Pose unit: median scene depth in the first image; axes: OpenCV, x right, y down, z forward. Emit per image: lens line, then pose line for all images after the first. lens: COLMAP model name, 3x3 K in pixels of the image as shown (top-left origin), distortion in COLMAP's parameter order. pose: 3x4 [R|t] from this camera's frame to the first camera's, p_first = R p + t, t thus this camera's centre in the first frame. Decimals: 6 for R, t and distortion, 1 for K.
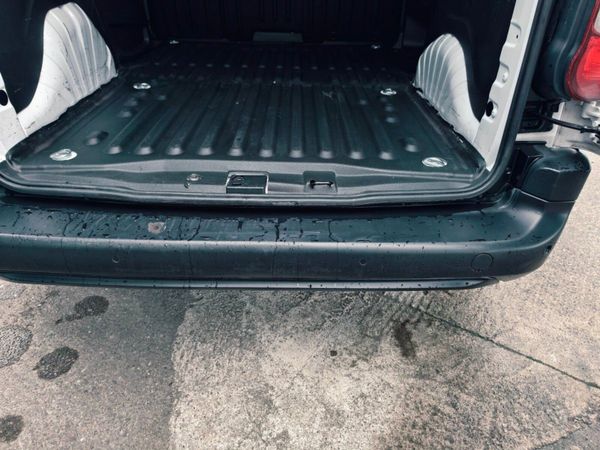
lens RADIAL K [[430.4, 0, 300.0], [0, 430.4, 225.0], [0, 0, 1]] dist [0.037750, -0.037751]
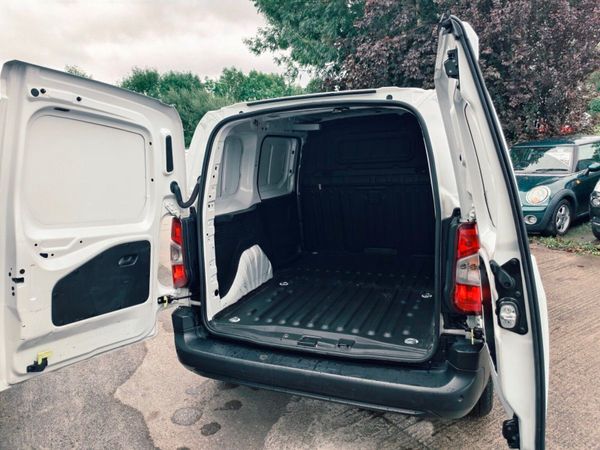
lens RADIAL K [[430.4, 0, 300.0], [0, 430.4, 225.0], [0, 0, 1]] dist [0.037750, -0.037751]
pose [[0.922005, 0.001739, -0.387174, 0.565181], [-0.148729, 0.924858, -0.350025, 0.103419], [0.357472, 0.380309, 0.852982, -0.864410]]
